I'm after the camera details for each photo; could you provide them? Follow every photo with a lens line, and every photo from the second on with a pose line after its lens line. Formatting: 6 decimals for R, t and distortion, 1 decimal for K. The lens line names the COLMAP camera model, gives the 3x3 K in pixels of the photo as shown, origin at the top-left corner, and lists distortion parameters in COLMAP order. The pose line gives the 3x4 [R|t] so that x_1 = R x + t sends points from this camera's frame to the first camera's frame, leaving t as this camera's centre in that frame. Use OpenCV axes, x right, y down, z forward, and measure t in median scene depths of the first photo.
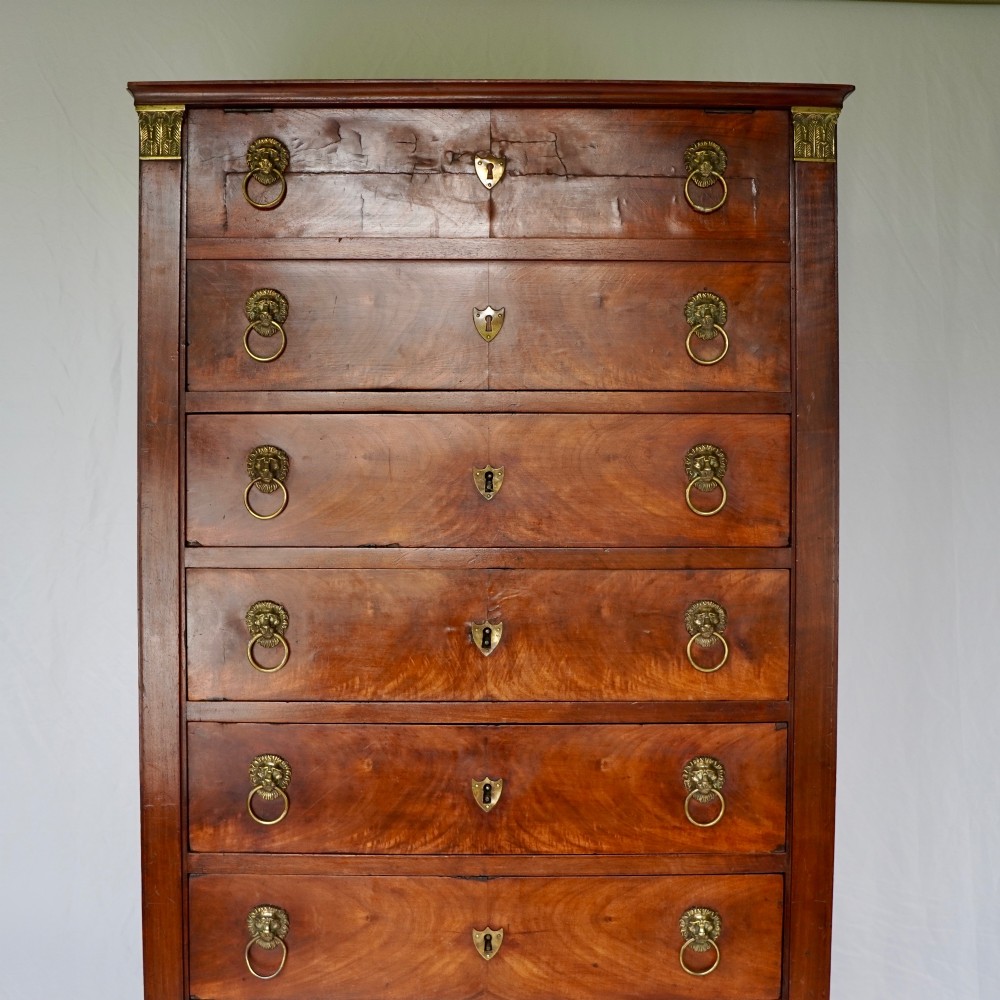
lens RADIAL K [[1556.3, 0, 514.2], [0, 1556.3, 499.9], [0, 0, 1]] dist [-0.159282, 0.070173]
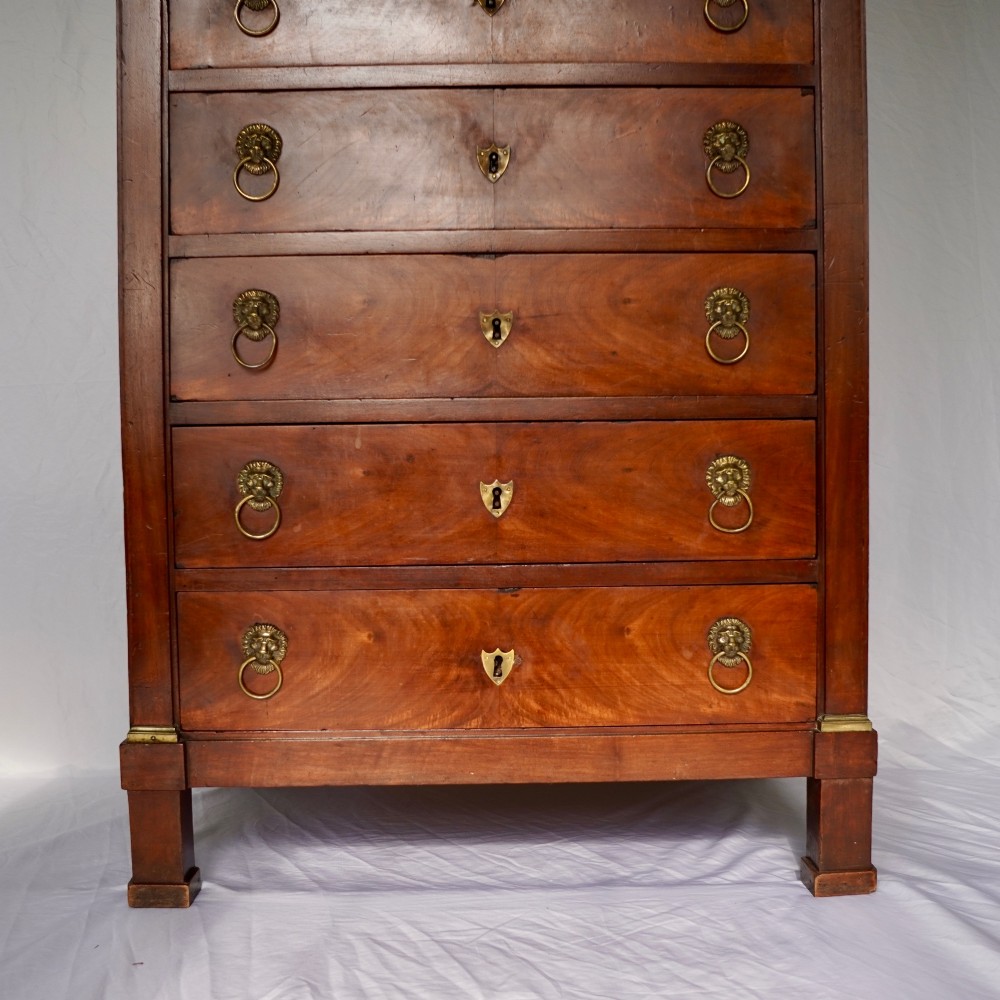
lens RADIAL K [[1556.3, 0, 514.2], [0, 1556.3, 499.9], [0, 0, 1]] dist [-0.159282, 0.070173]
pose [[0.999858, -0.015031, 0.007669, -0.015081], [0.014834, 0.999574, 0.025122, 0.367308], [-0.008043, -0.025004, 0.999655, 0.070801]]
